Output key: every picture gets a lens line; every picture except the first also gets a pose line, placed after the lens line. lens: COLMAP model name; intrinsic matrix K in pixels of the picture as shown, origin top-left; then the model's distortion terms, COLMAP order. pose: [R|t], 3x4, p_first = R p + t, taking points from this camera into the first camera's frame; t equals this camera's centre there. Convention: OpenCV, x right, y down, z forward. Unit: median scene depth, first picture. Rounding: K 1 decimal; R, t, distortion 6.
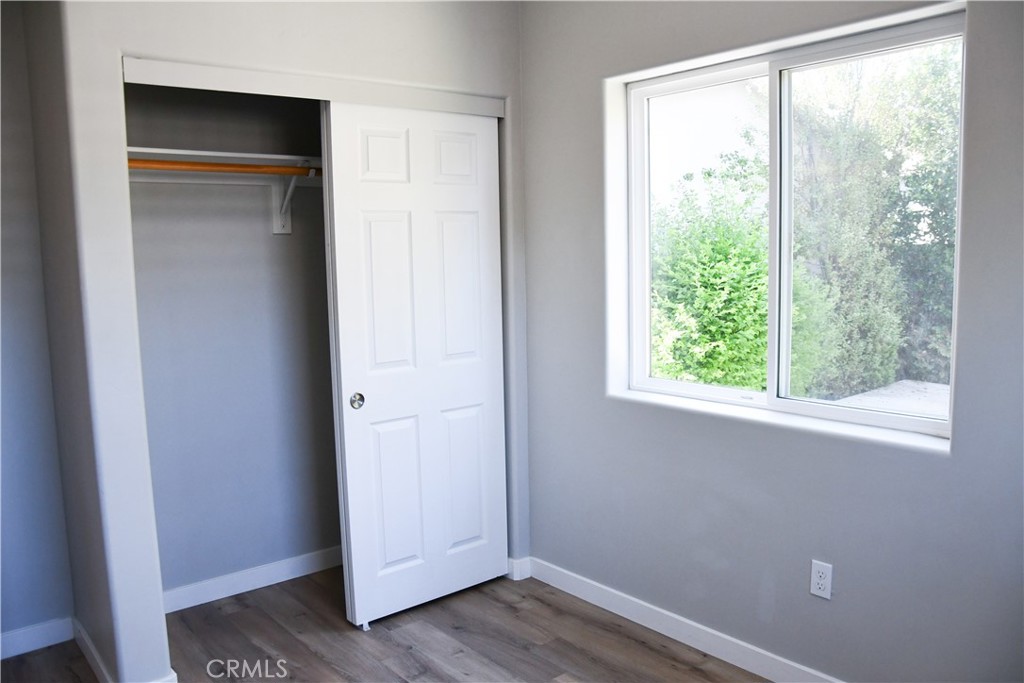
lens RADIAL K [[801.7, 0, 514.4], [0, 801.7, 344.5], [0, 0, 1]] dist [-0.159096, 0.119254]
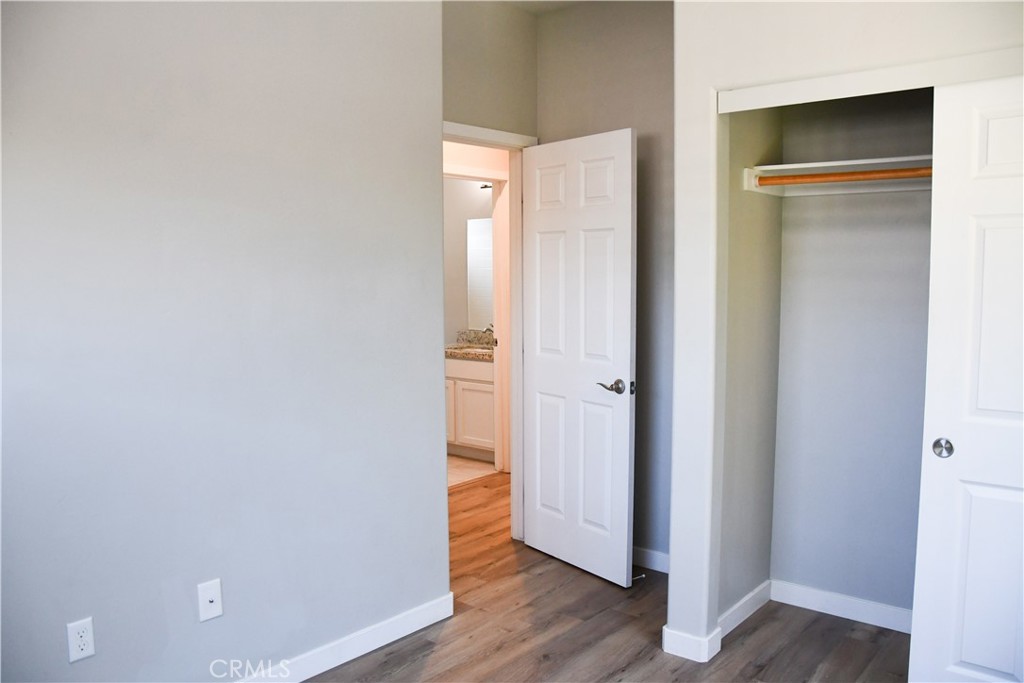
lens RADIAL K [[801.7, 0, 514.4], [0, 801.7, 344.5], [0, 0, 1]] dist [-0.159096, 0.119254]
pose [[0.176931, 0.109452, -0.978118, 0.496605], [-0.111071, 0.989669, 0.090653, -0.058706], [0.977936, 0.092601, 0.187260, 0.412936]]
